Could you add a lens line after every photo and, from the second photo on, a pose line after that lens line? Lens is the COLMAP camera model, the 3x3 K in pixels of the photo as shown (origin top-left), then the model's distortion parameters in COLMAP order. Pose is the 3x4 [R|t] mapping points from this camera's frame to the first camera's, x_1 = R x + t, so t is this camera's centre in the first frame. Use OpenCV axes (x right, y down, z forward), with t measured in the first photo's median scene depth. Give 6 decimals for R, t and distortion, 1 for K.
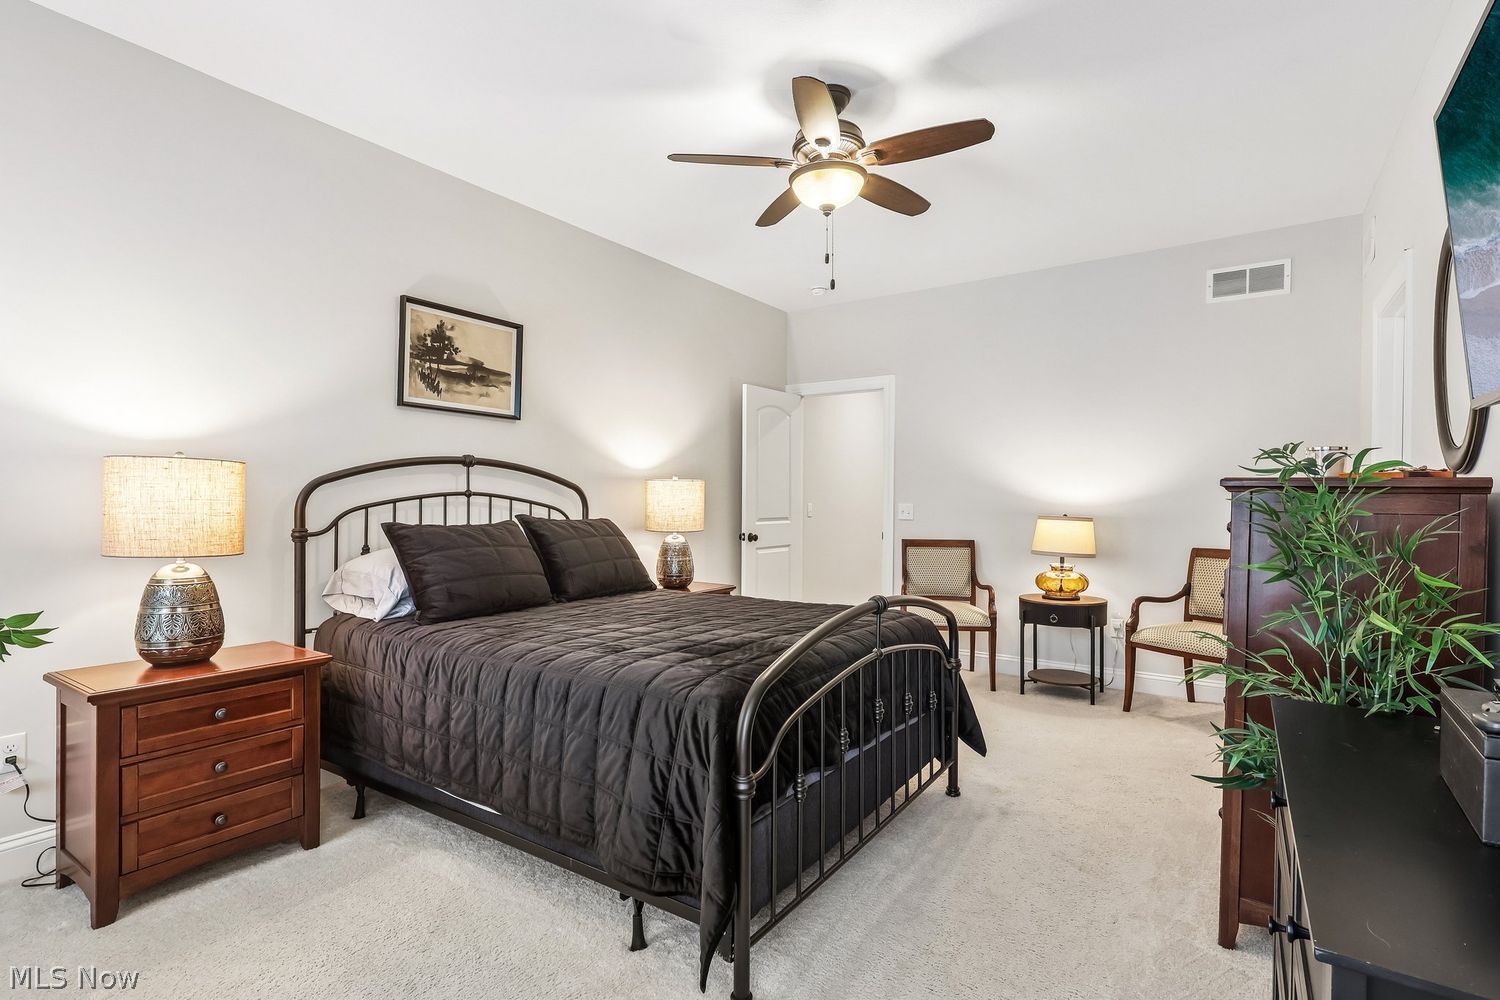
lens RADIAL K [[736.4, 0, 750.0], [0, 736.4, 500.0], [0, 0, 1]] dist [0.000646, -0.000016]
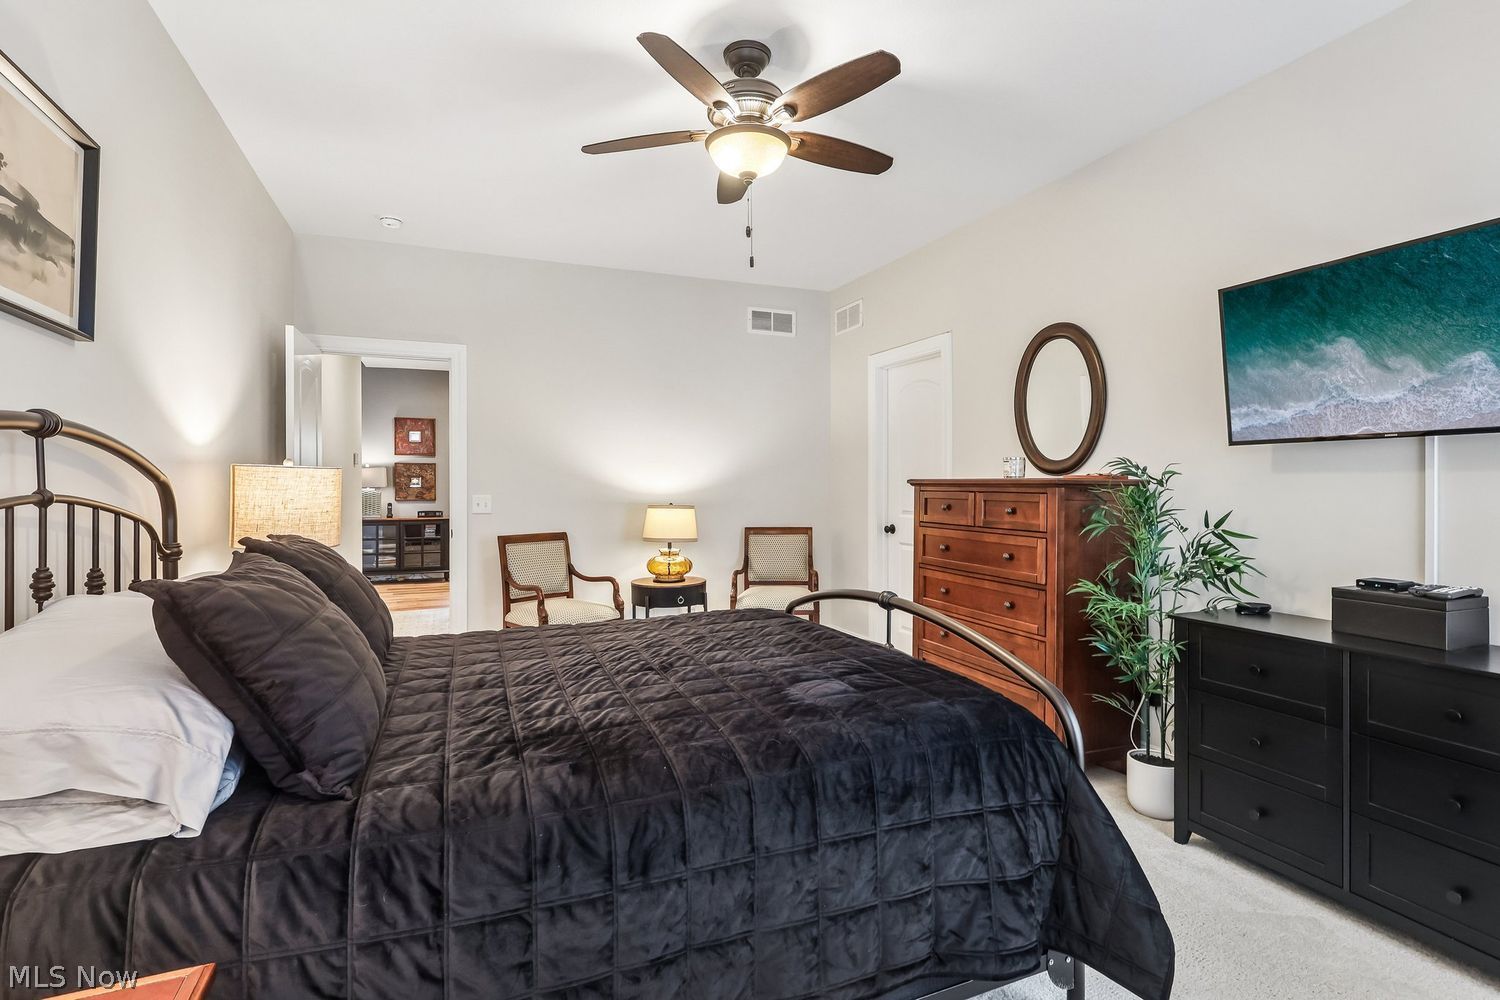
lens RADIAL K [[711.3, 0, 755.3], [0, 711.3, 489.8], [0, 0, 1]] dist [0.000296, 0.000028]
pose [[0.545477, -0.012096, 0.838039, -0.403945], [0.002608, 0.999916, 0.012735, -0.014499], [-0.838122, -0.004761, 0.545462, 0.332722]]
